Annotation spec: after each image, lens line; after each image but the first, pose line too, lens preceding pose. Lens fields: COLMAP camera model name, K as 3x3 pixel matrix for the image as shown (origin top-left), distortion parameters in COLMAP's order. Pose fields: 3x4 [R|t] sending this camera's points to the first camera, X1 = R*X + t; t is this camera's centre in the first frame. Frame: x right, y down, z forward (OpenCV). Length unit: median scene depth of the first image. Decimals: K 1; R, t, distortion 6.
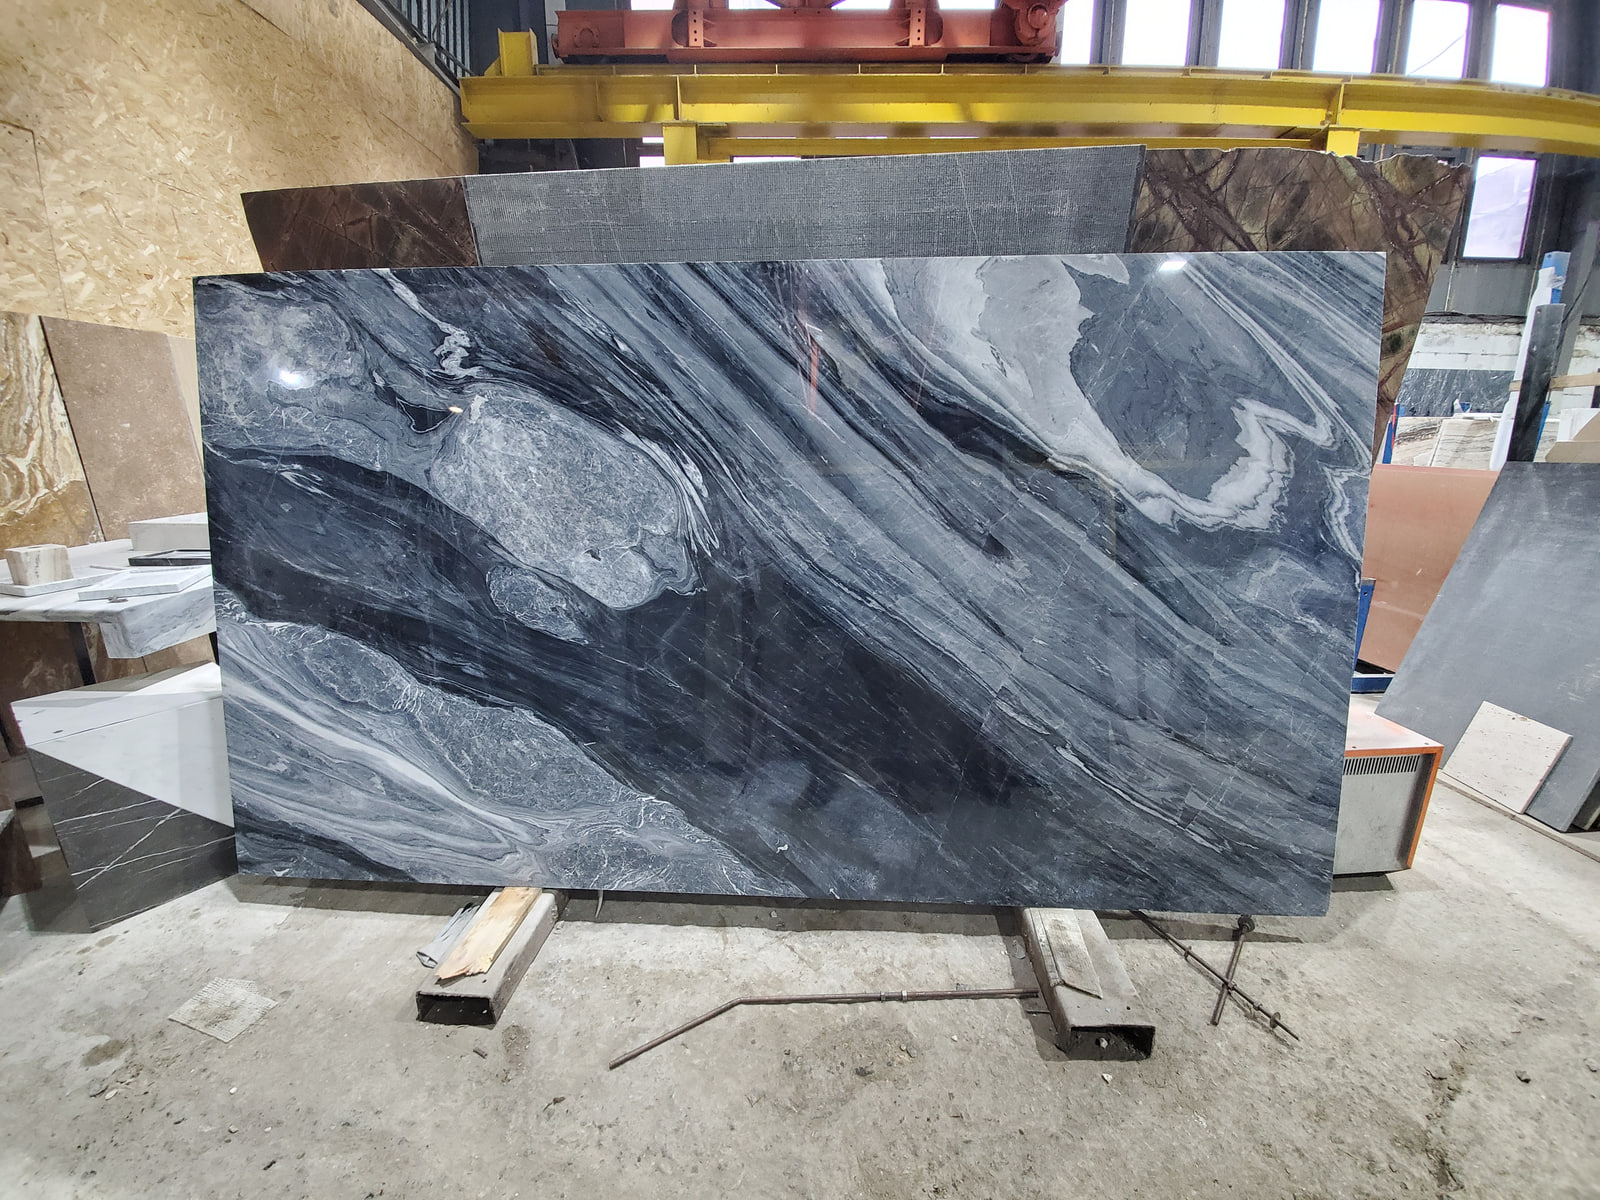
lens RADIAL K [[630.1, 0, 799.5], [0, 630.1, 606.8], [0, 0, 1]] dist [0.008219, -0.013080]
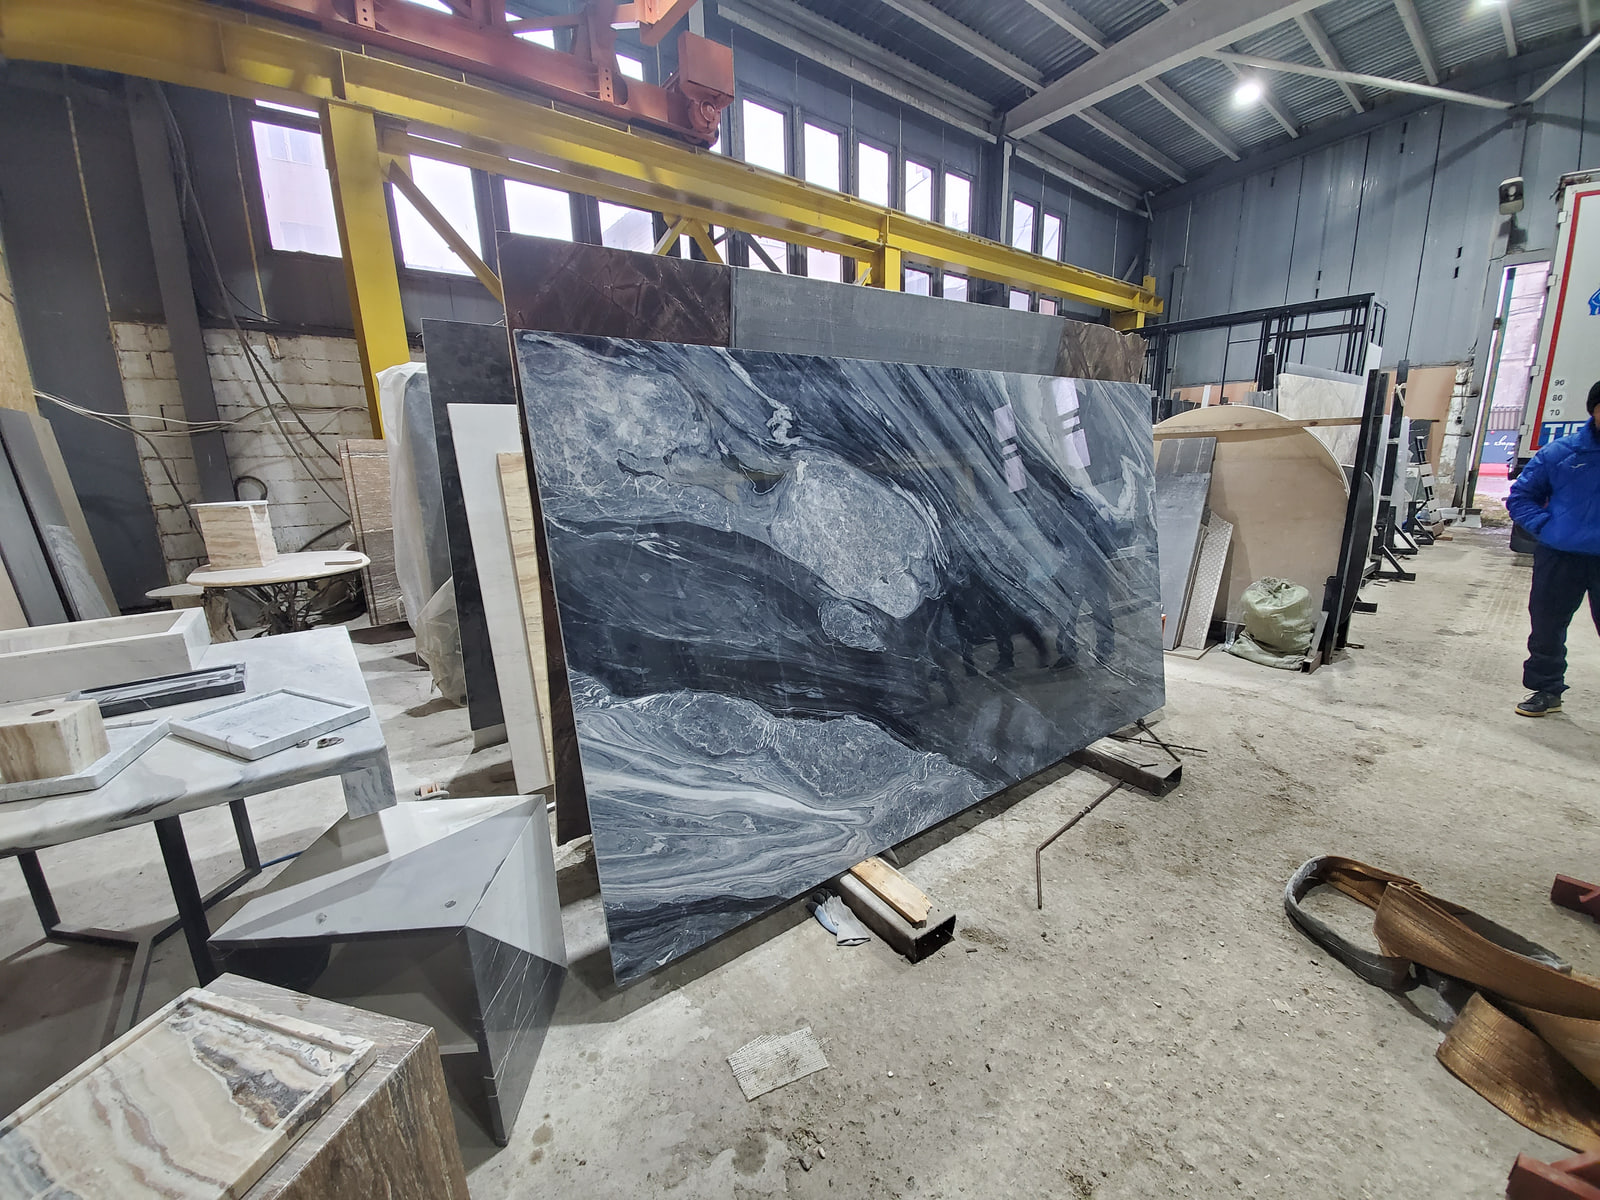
lens RADIAL K [[630.1, 0, 798.5], [0, 630.1, 605.9], [0, 0, 1]] dist [0.008219, -0.013080]
pose [[0.770725, -0.163837, 0.615744, -1.249763], [0.177993, 0.983265, 0.038833, -0.110535], [-0.611802, 0.079669, 0.786989, 0.090154]]
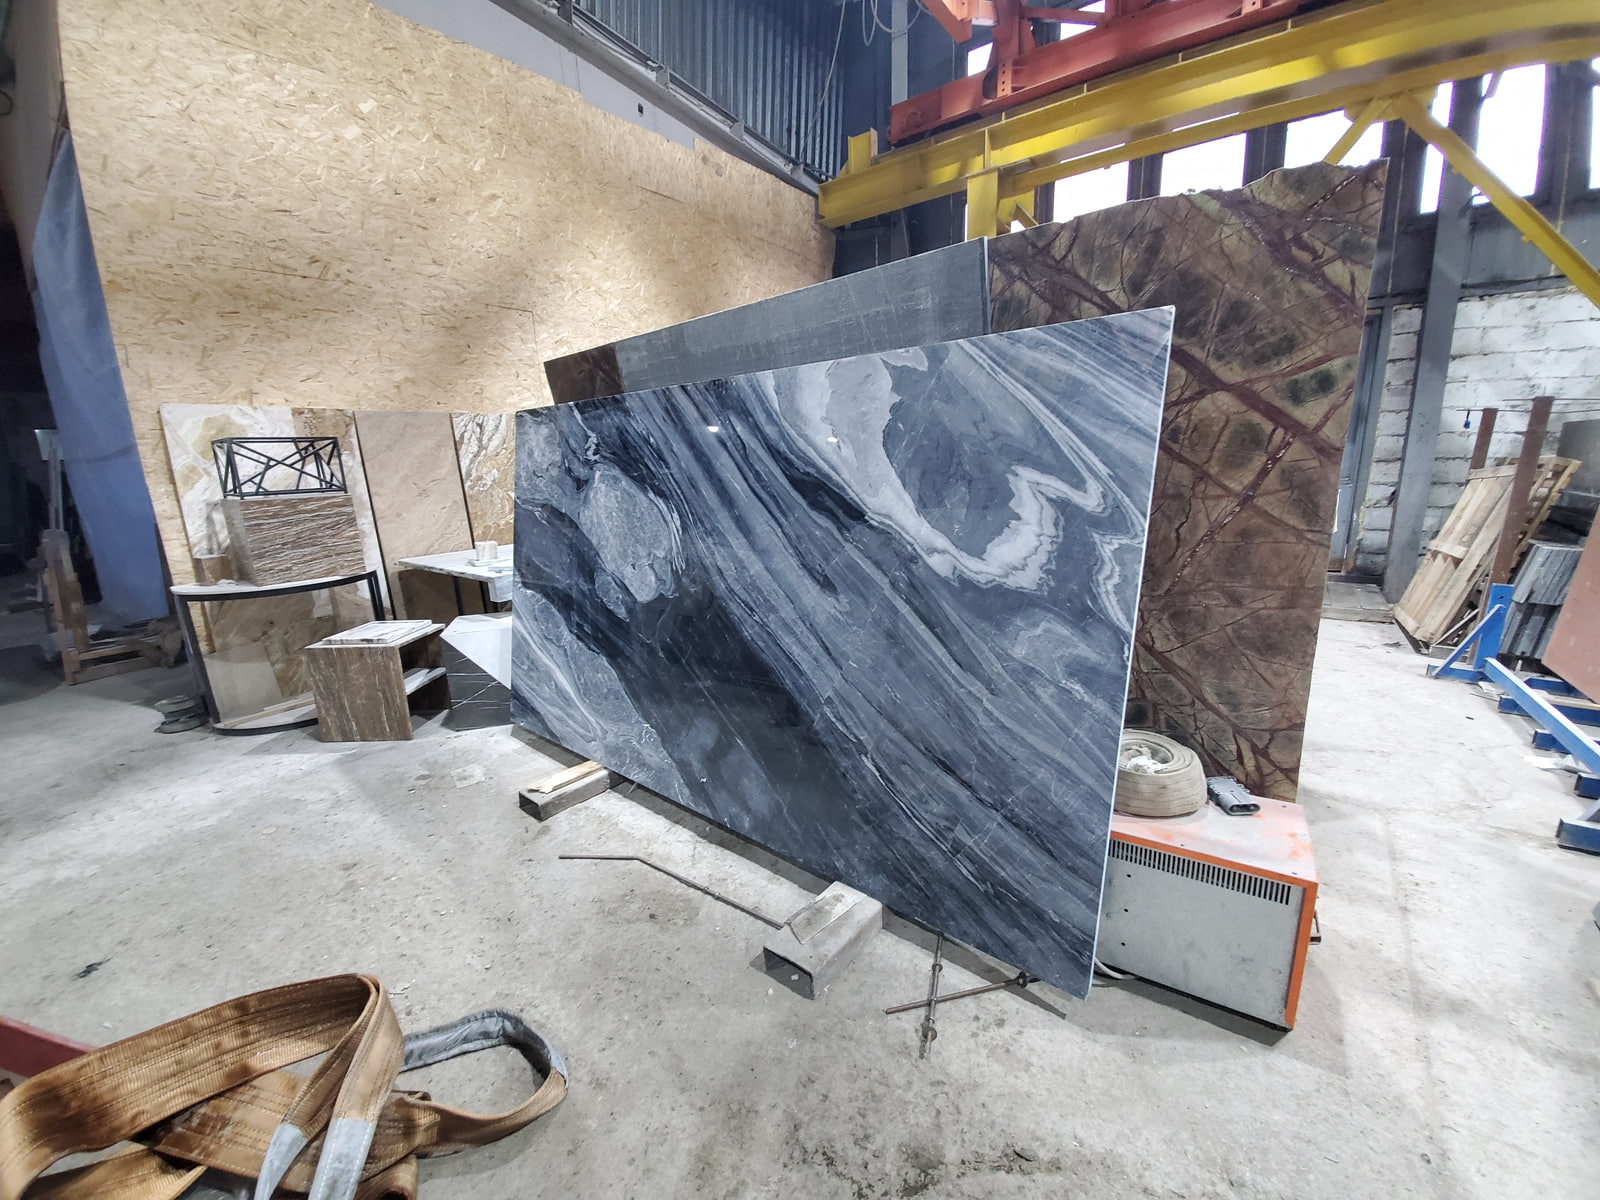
lens RADIAL K [[630.1, 0, 797.5], [0, 630.1, 608.8], [0, 0, 1]] dist [0.008219, -0.013080]
pose [[0.801181, 0.111893, -0.587869, 0.959214], [-0.120245, 0.992429, 0.025019, -0.066456], [0.586218, 0.050643, 0.808569, -0.056573]]
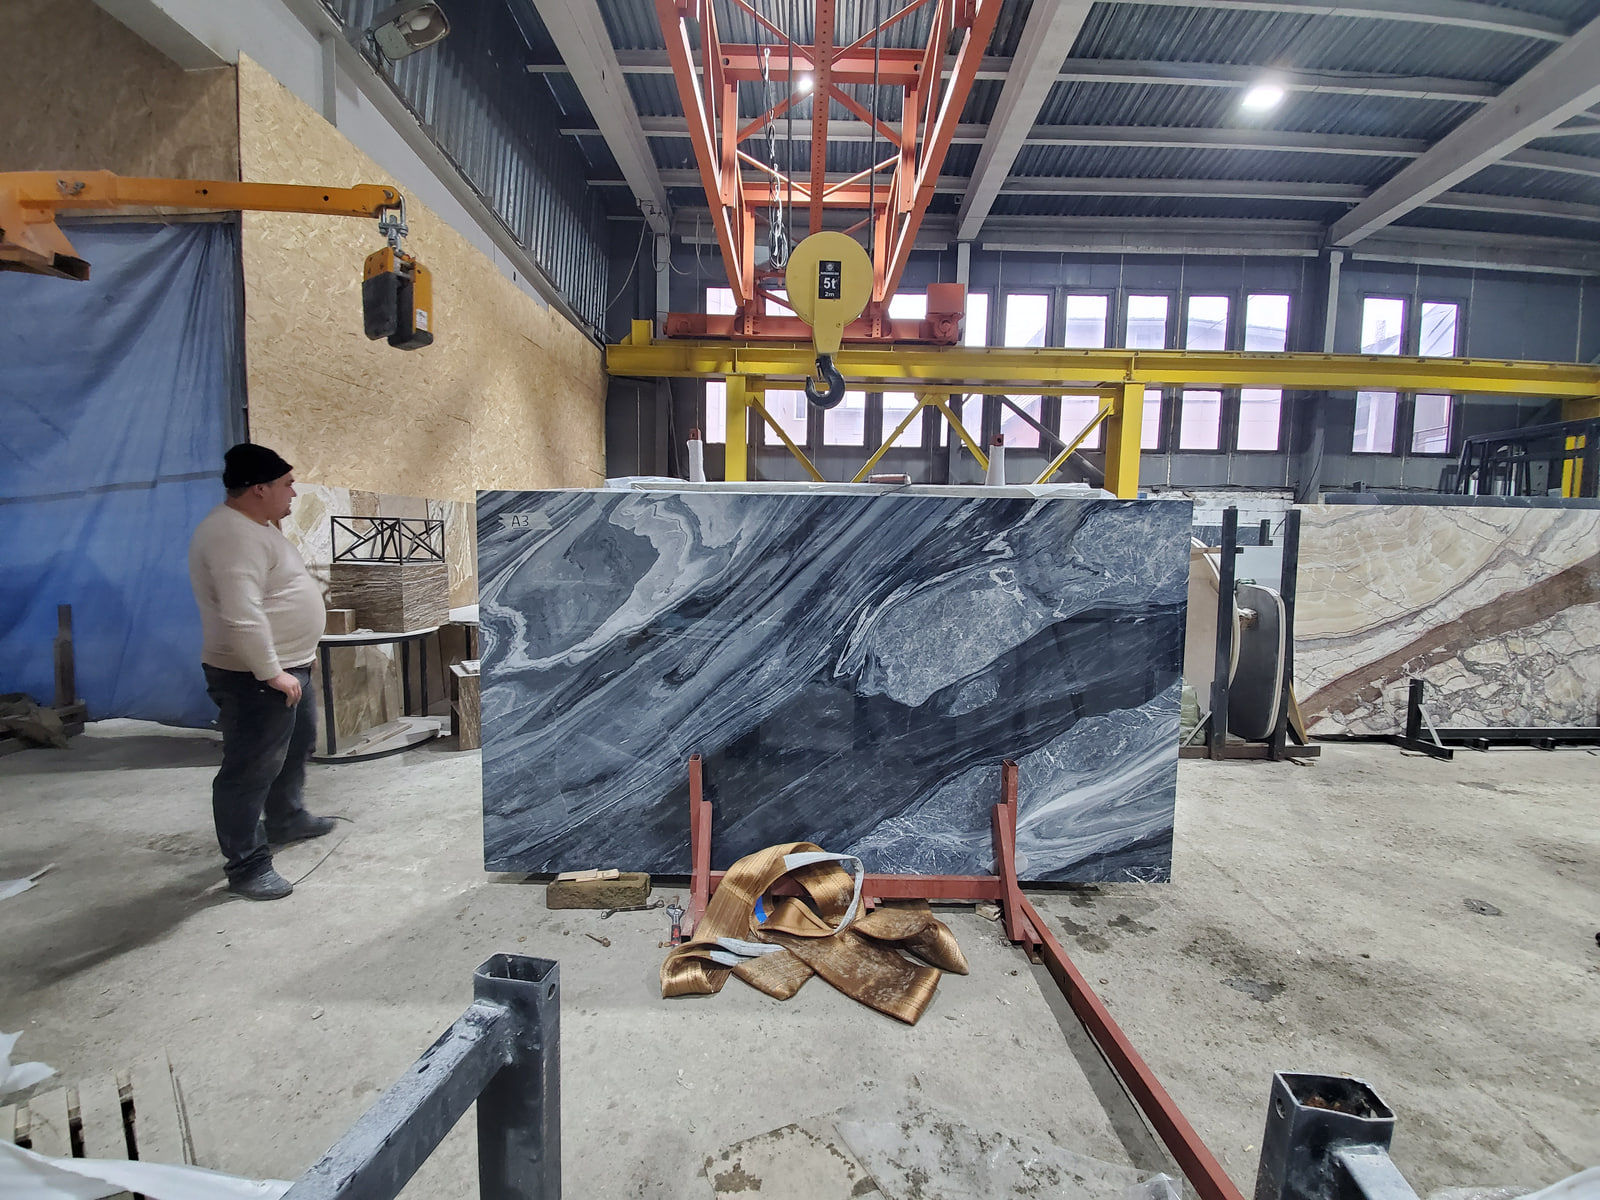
lens RADIAL K [[630.1, 0, 797.3], [0, 630.1, 607.7], [0, 0, 1]] dist [0.008219, -0.013080]
pose [[0.999684, 0.025110, -0.001356, -0.031290], [-0.025013, 0.987391, -0.156314, 0.388794], [-0.002586, 0.156298, 0.987707, -2.021754]]
